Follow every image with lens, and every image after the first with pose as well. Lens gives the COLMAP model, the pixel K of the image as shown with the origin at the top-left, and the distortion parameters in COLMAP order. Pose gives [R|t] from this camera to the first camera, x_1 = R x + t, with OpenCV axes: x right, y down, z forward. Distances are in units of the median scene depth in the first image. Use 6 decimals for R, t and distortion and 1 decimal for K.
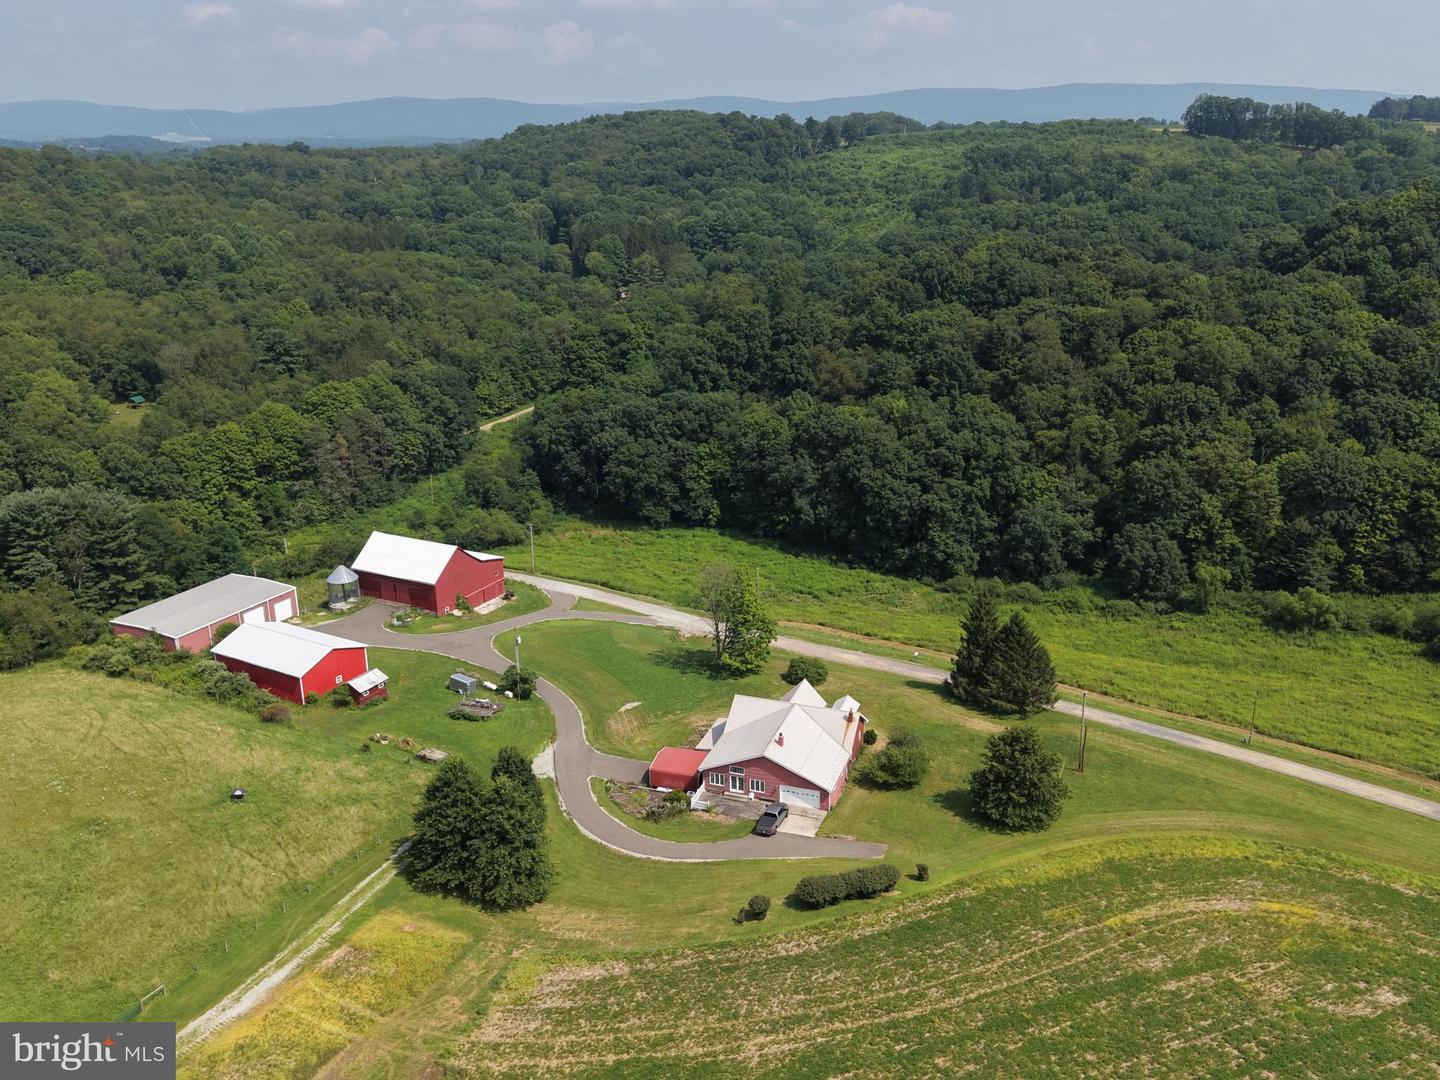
lens RADIAL K [[1228.2, 0, 729.0], [0, 1228.2, 541.0], [0, 0, 1]] dist [0.068549, -0.107281]
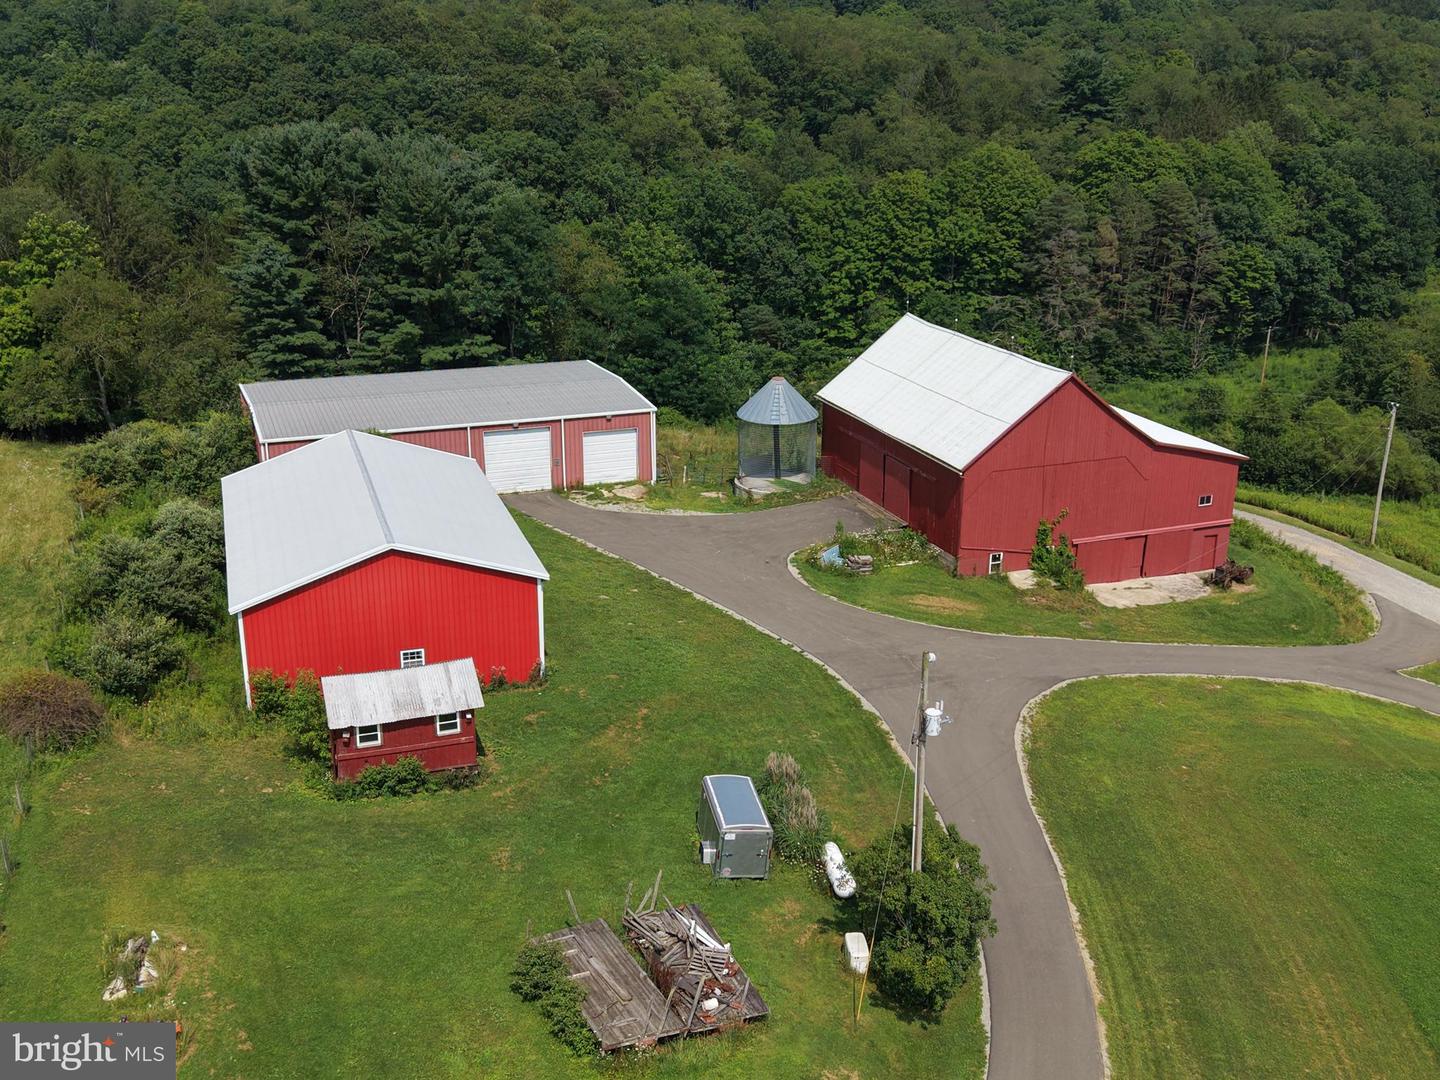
lens RADIAL K [[1489.9, 0, 717.6], [0, 1489.9, 529.6], [0, 0, 1]] dist [0.016184, 0.000000]
pose [[0.752104, 0.222910, -0.620203, -0.032493], [-0.220930, 0.971887, 0.081394, 0.023262], [0.620911, 0.075804, 0.780207, 0.472971]]
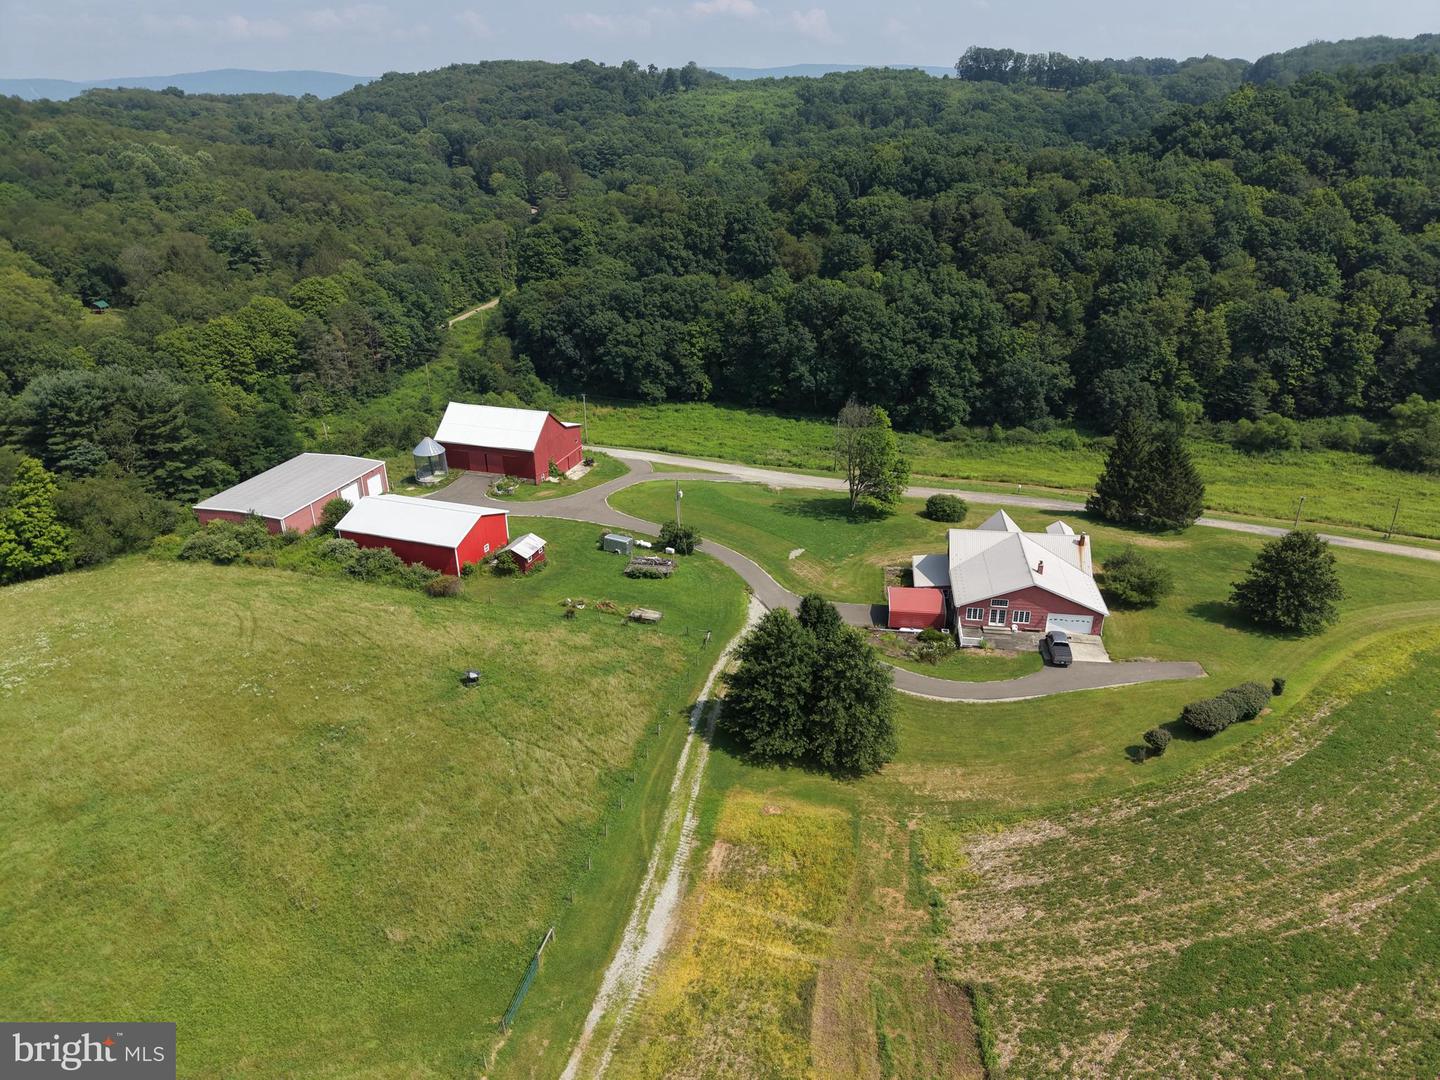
lens RADIAL K [[961.1, 0, 725.1], [0, 961.1, 546.2], [0, 0, 1]] dist [0.026207, -0.021446]
pose [[0.982126, -0.075993, 0.172205, -0.161222], [0.057091, 0.992047, 0.112179, 0.023960], [-0.179360, -0.100343, 0.978653, 0.157386]]
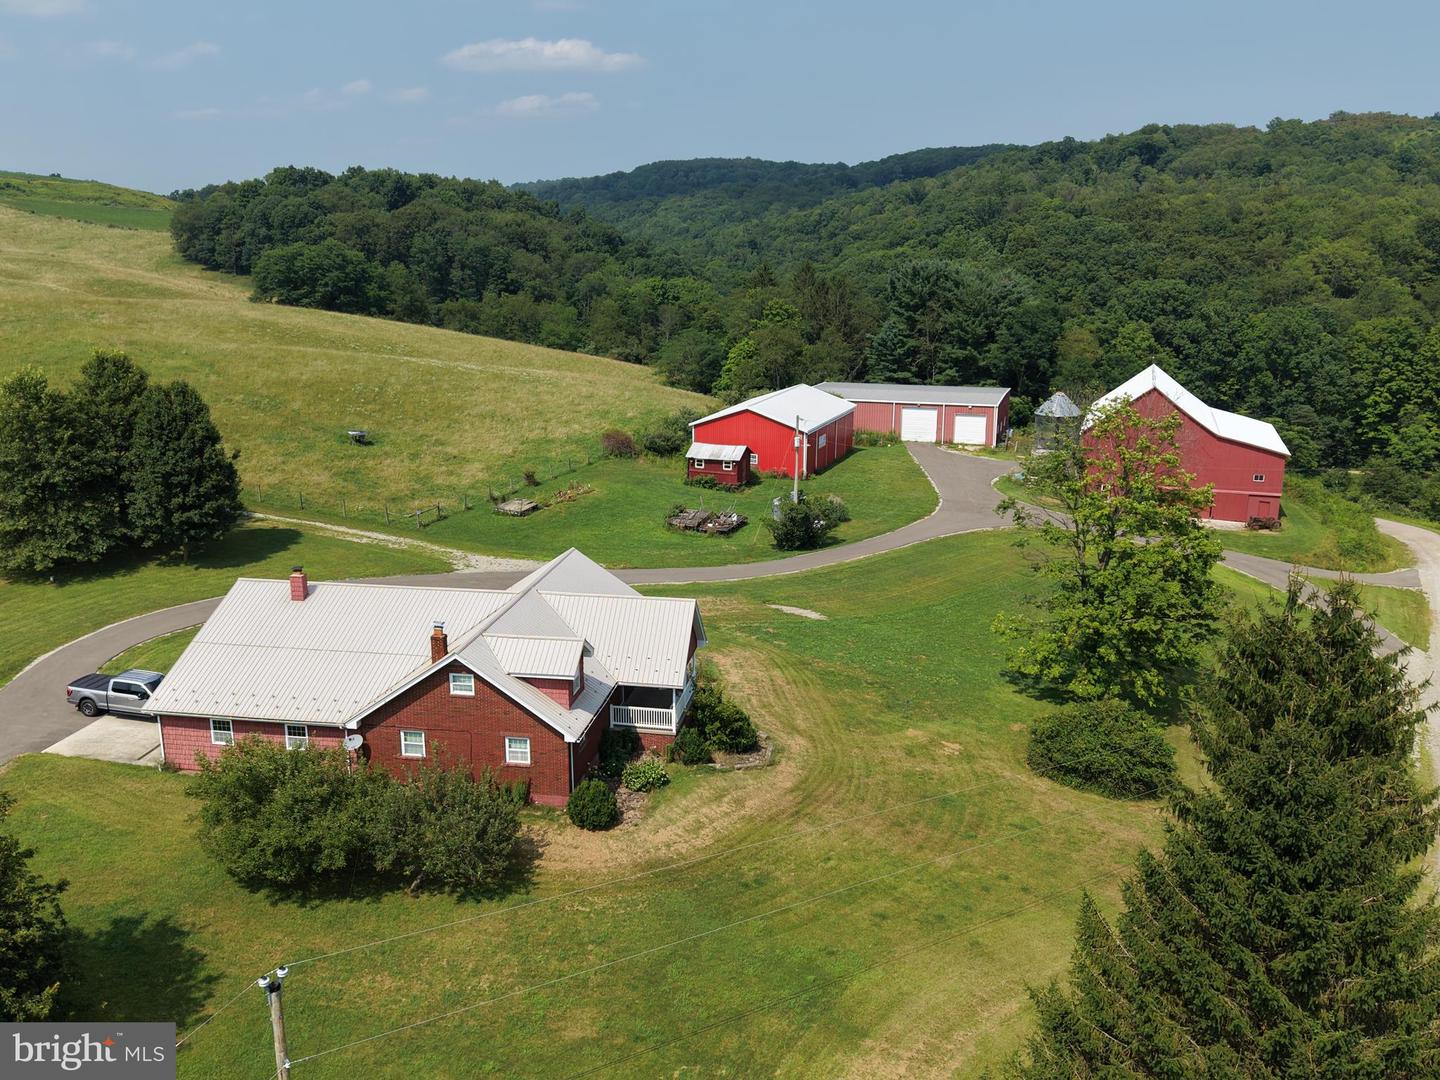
lens RADIAL K [[1228.2, 0, 709.3], [0, 1228.2, 526.5], [0, 0, 1]] dist [0.068549, -0.107281]
pose [[0.153621, 0.246167, -0.956976, 0.217015], [-0.312412, 0.930893, 0.189307, 0.014593], [0.937443, 0.269889, 0.219911, 0.512252]]
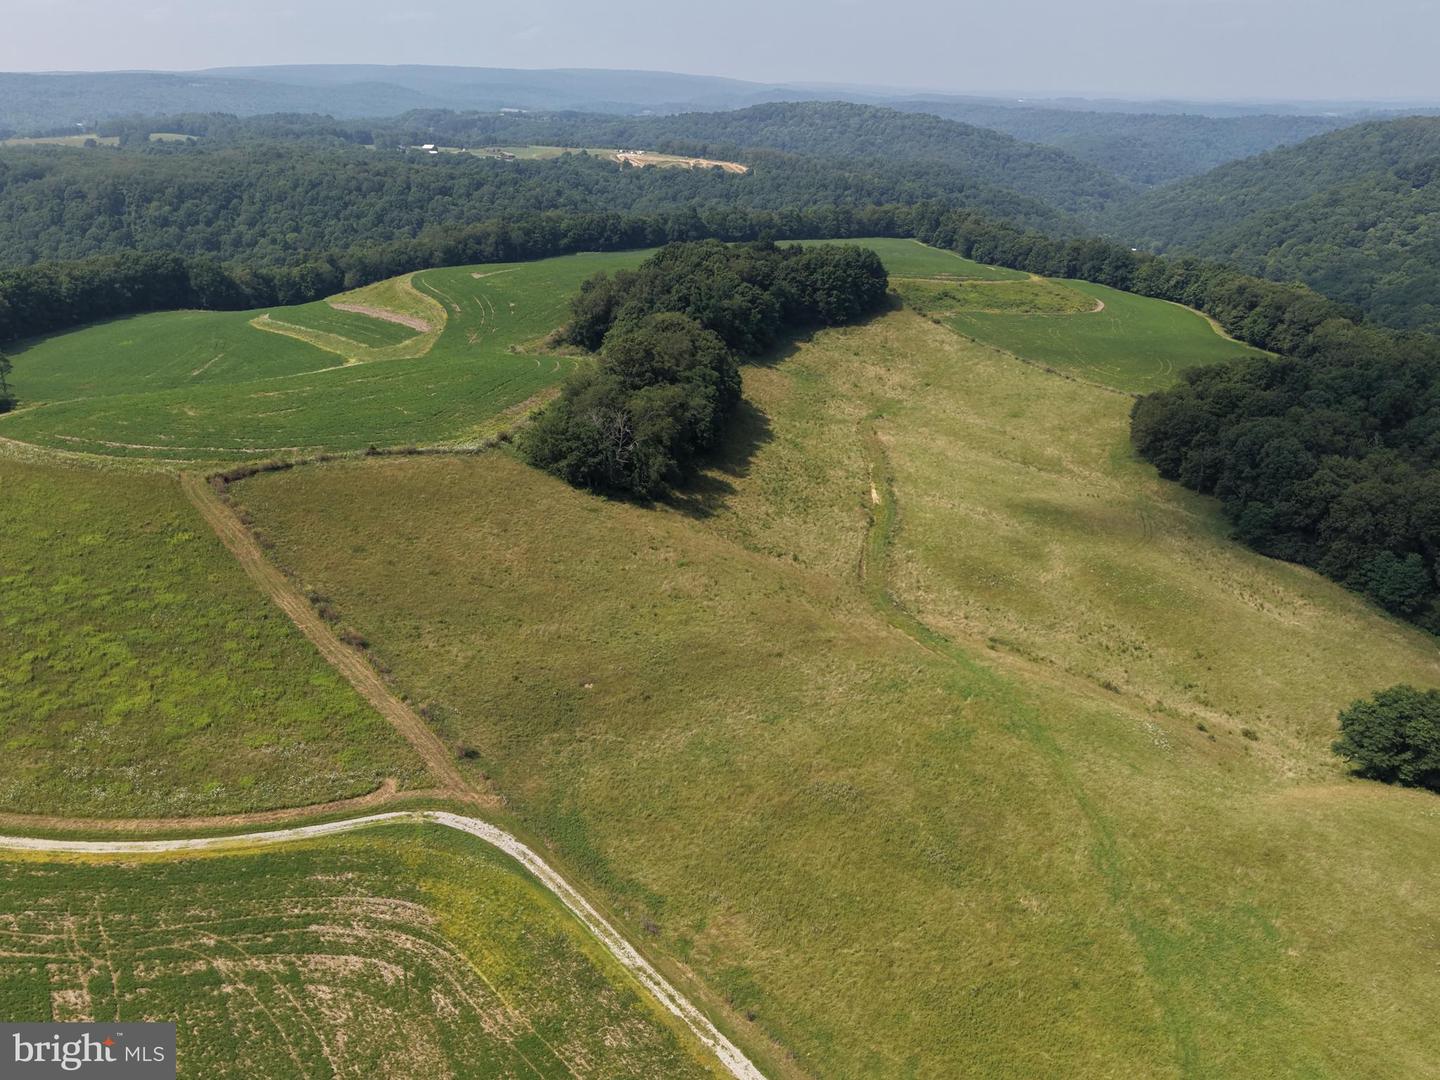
lens RADIAL K [[1228.2, 0, 724.8], [0, 1228.2, 527.3], [0, 0, 1]] dist [0.068549, -0.107281]
pose [[-0.408696, 0.306478, -0.859674, 0.109558], [-0.286347, 0.851312, 0.439629, -0.205586], [0.866587, 0.425839, -0.260168, 0.195947]]
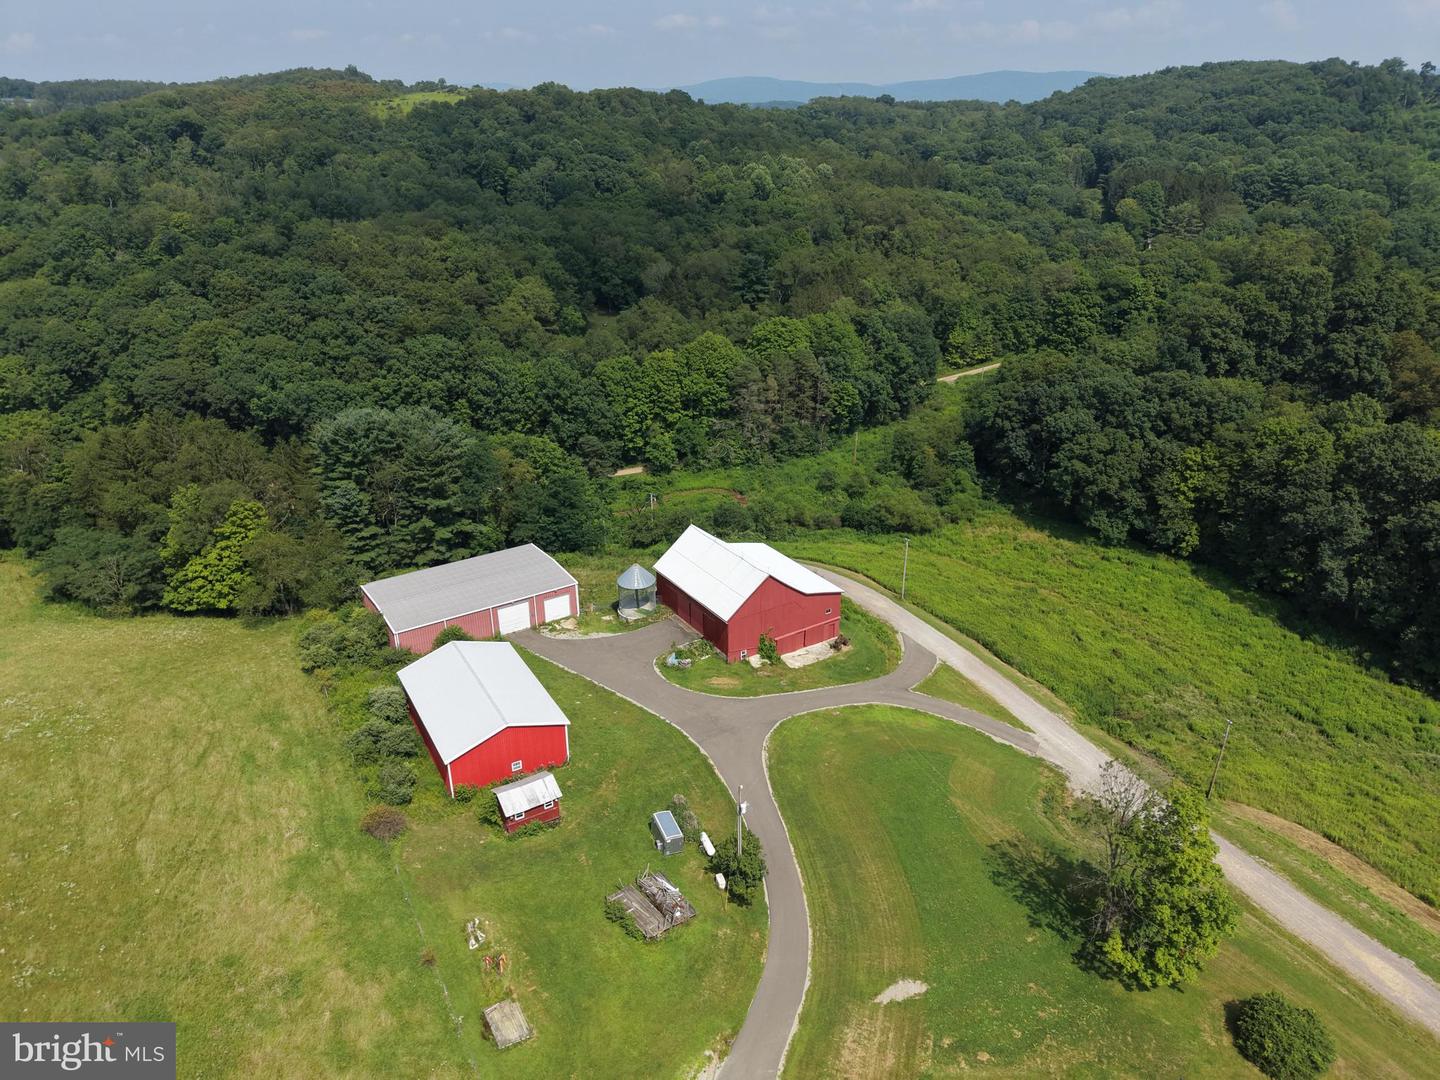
lens RADIAL K [[963.7, 0, 722.0], [0, 963.7, 538.8], [0, 0, 1]] dist [0.028733, -0.023862]
pose [[0.874209, 0.203802, -0.440707, -0.001344], [-0.157798, 0.977628, 0.139080, -0.064948], [0.459193, -0.052042, 0.886811, 0.355660]]
